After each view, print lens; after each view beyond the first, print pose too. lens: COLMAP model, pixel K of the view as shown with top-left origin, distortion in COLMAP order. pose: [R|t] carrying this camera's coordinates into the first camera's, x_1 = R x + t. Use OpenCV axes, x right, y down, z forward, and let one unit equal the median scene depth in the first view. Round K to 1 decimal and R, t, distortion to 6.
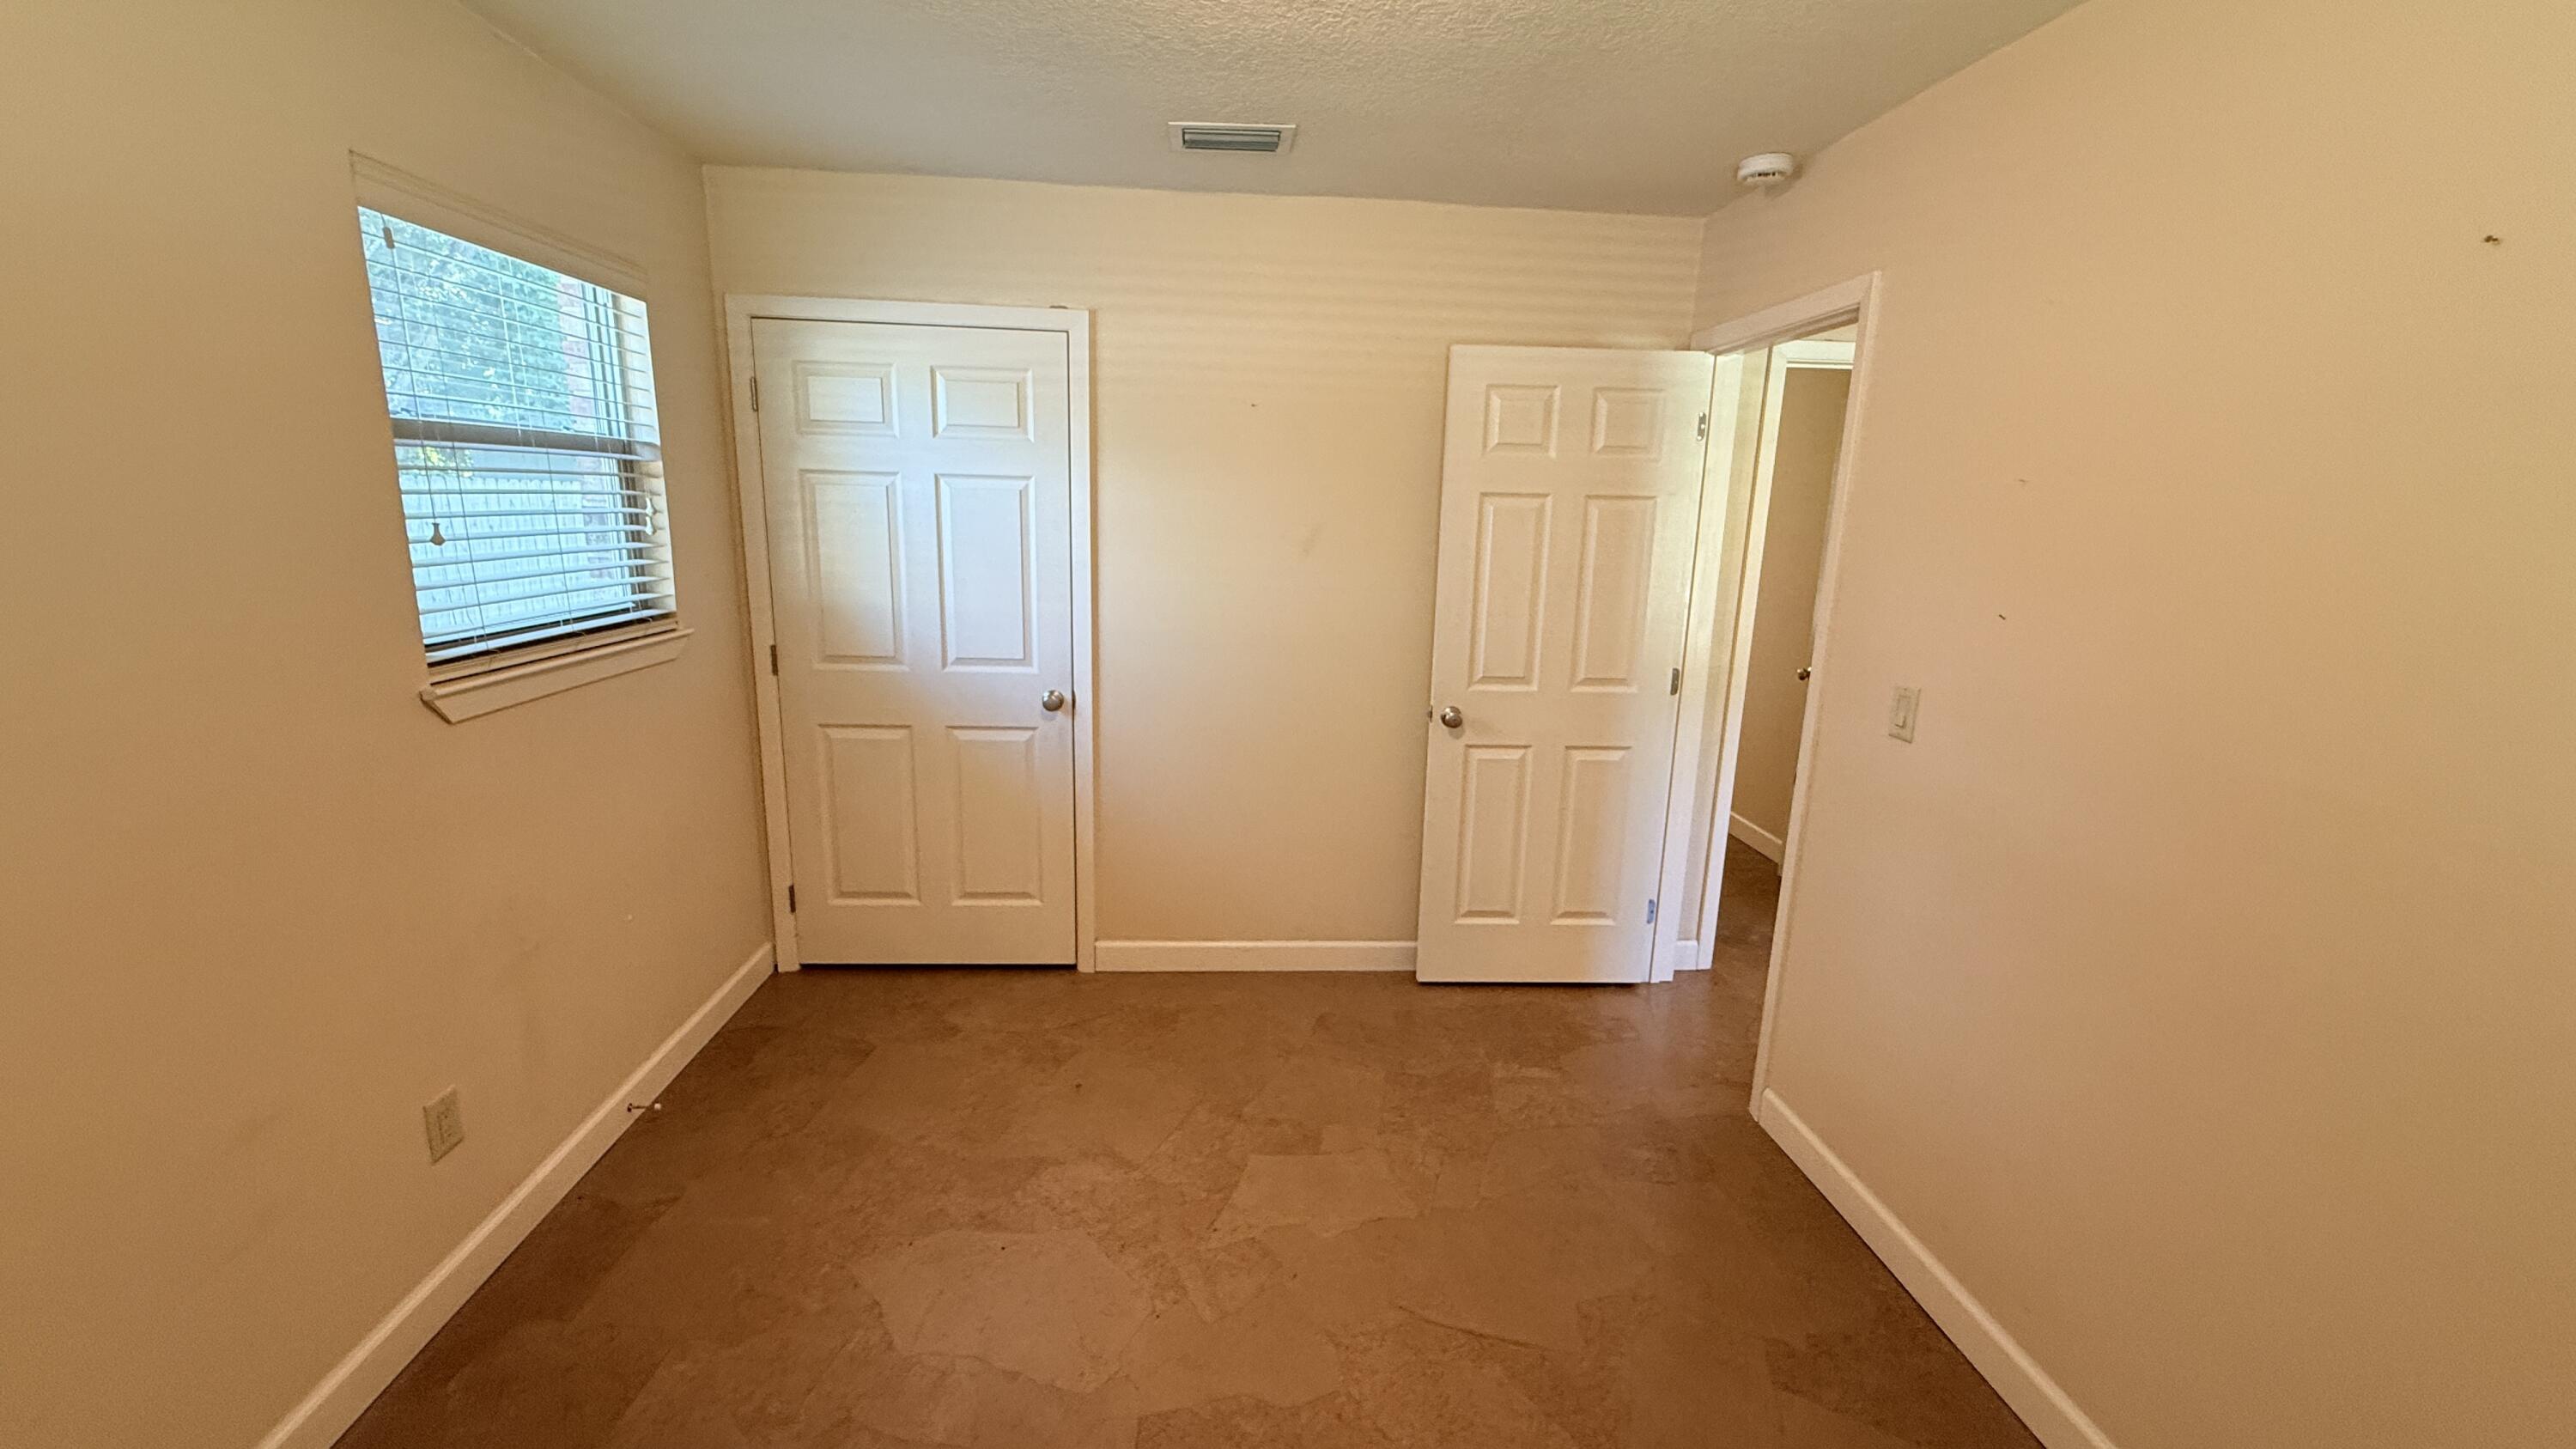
lens RADIAL K [[1025.7, 0, 1282.2], [0, 1025.7, 723.6], [0, 0, 1]] dist [0.001062, 0.000170]
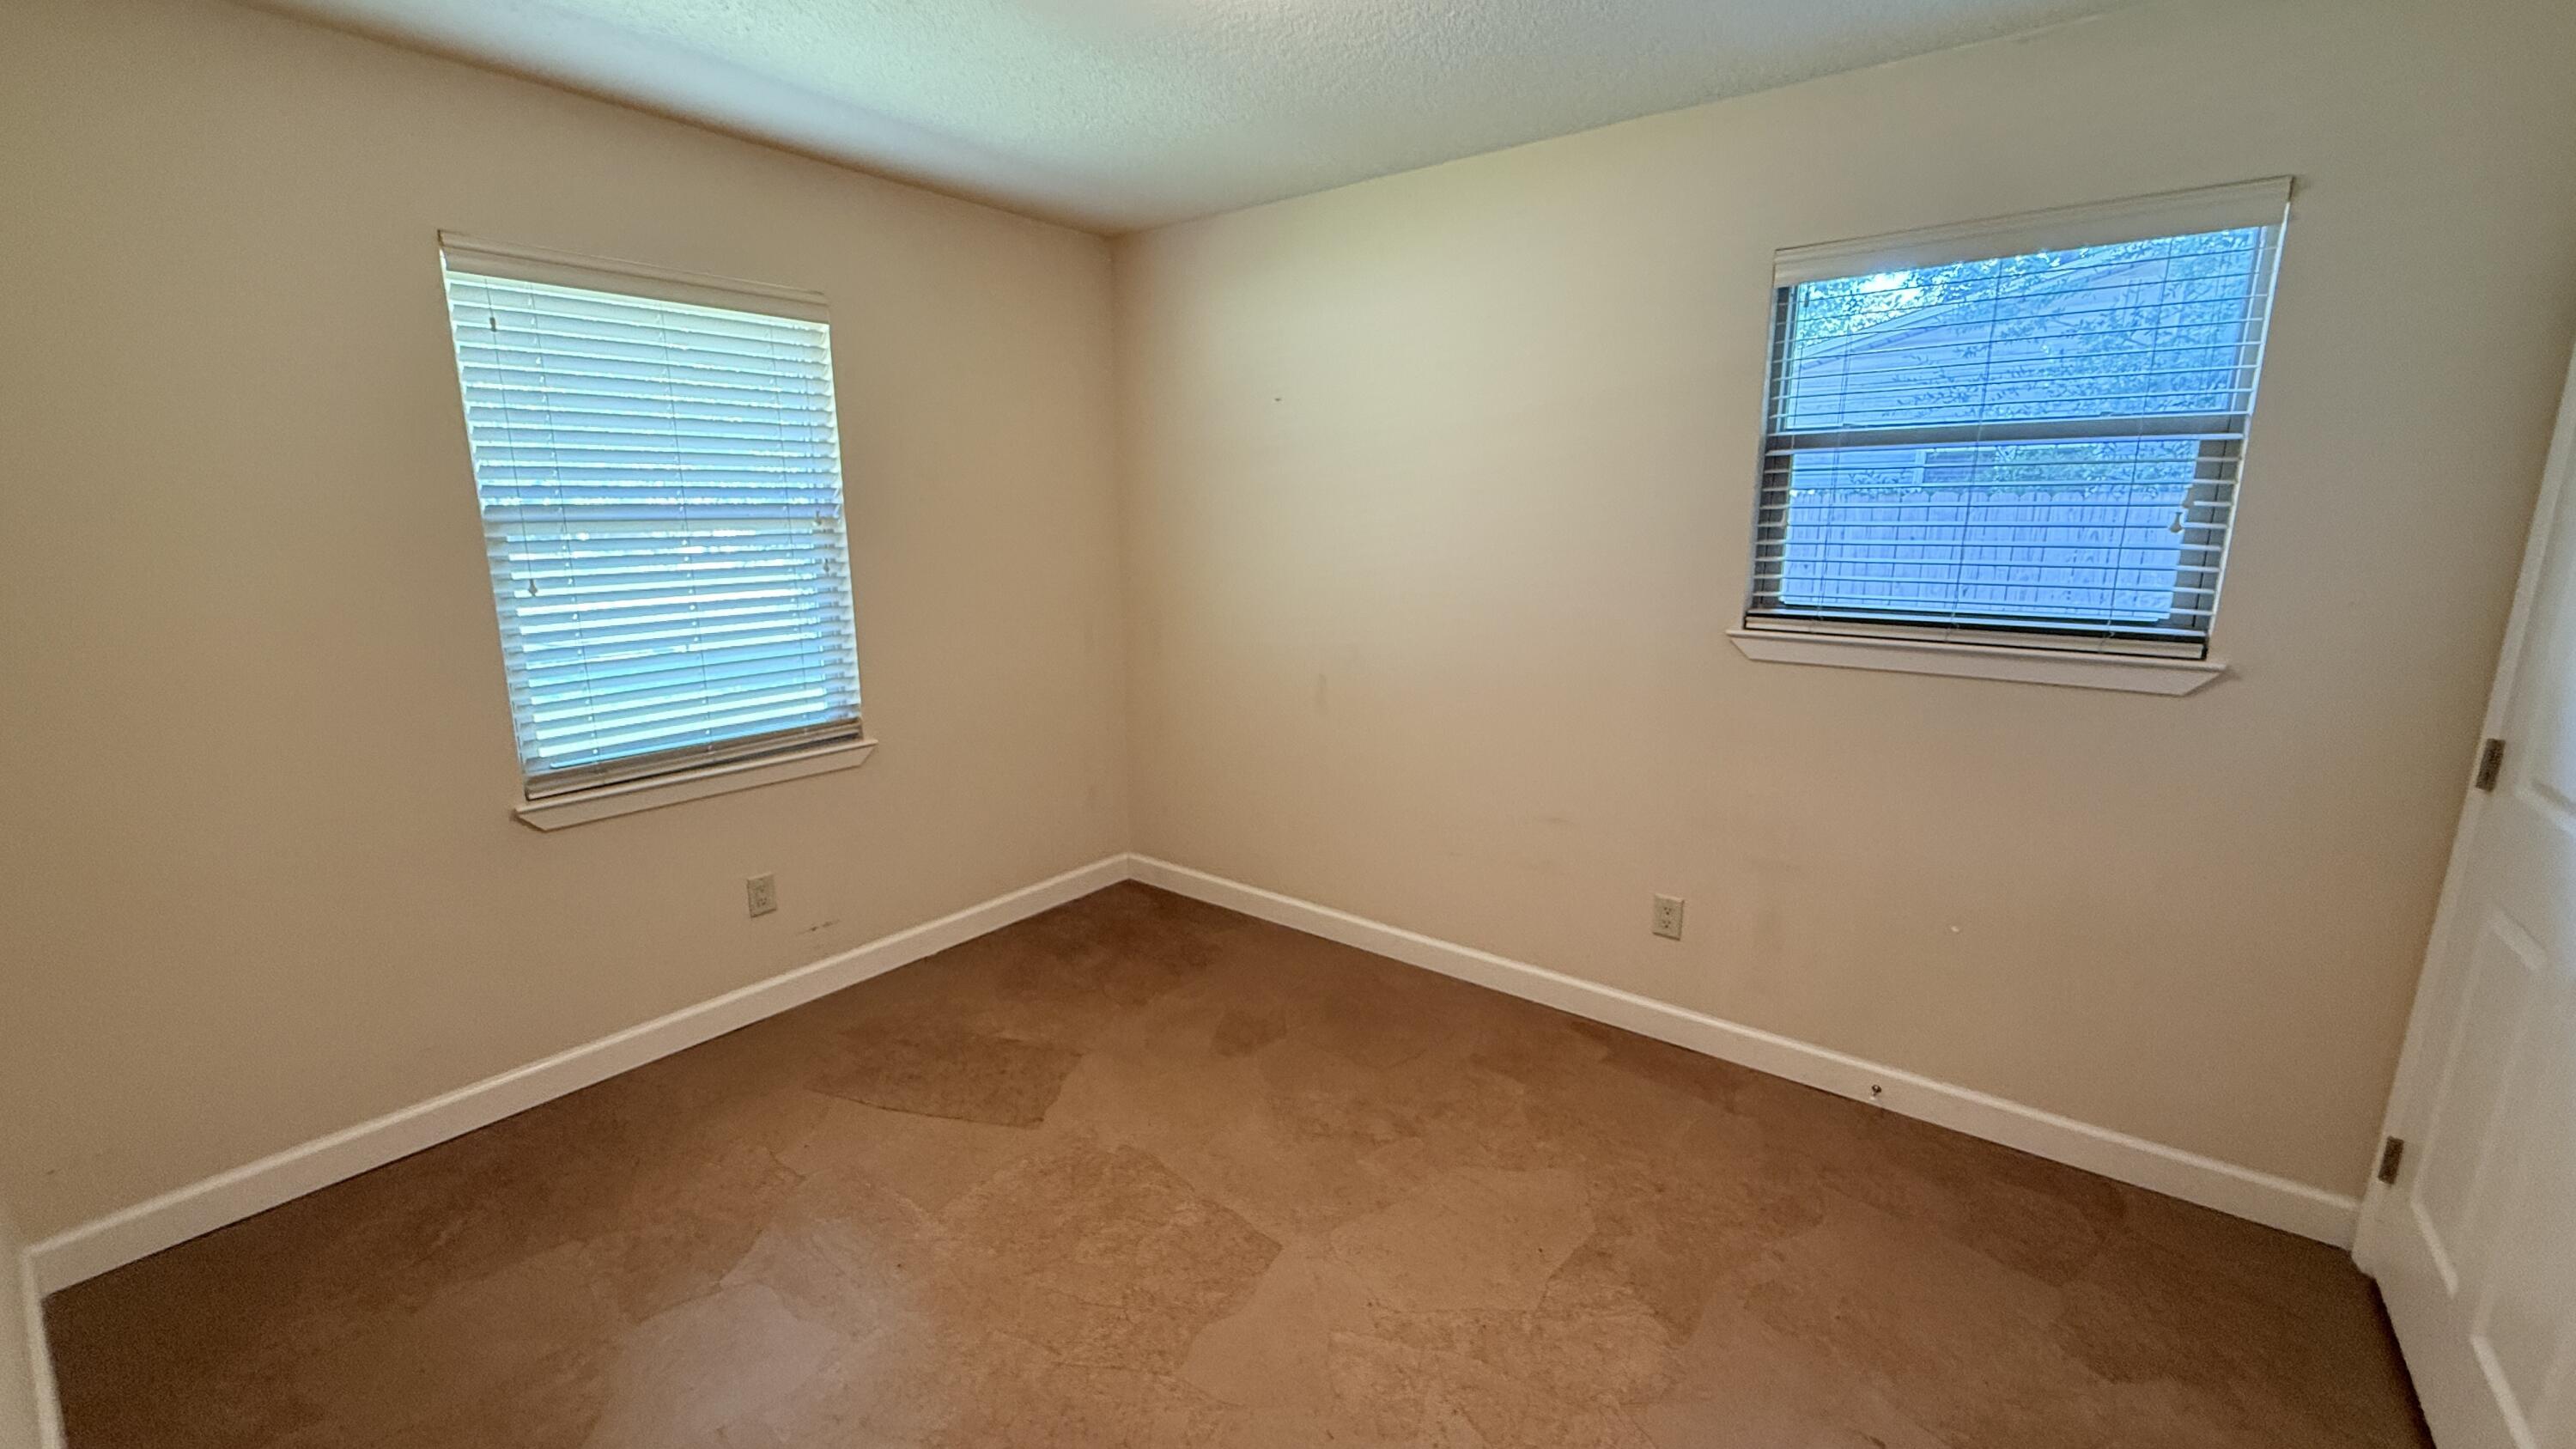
lens RADIAL K [[1025.7, 0, 1282.2], [0, 1025.7, 723.6], [0, 0, 1]] dist [0.001062, 0.000170]
pose [[-0.659050, 0.128918, -0.740968, 0.530259], [-0.173696, 0.932476, 0.316730, -0.211777], [0.731767, 0.337444, -0.592156, 1.199593]]
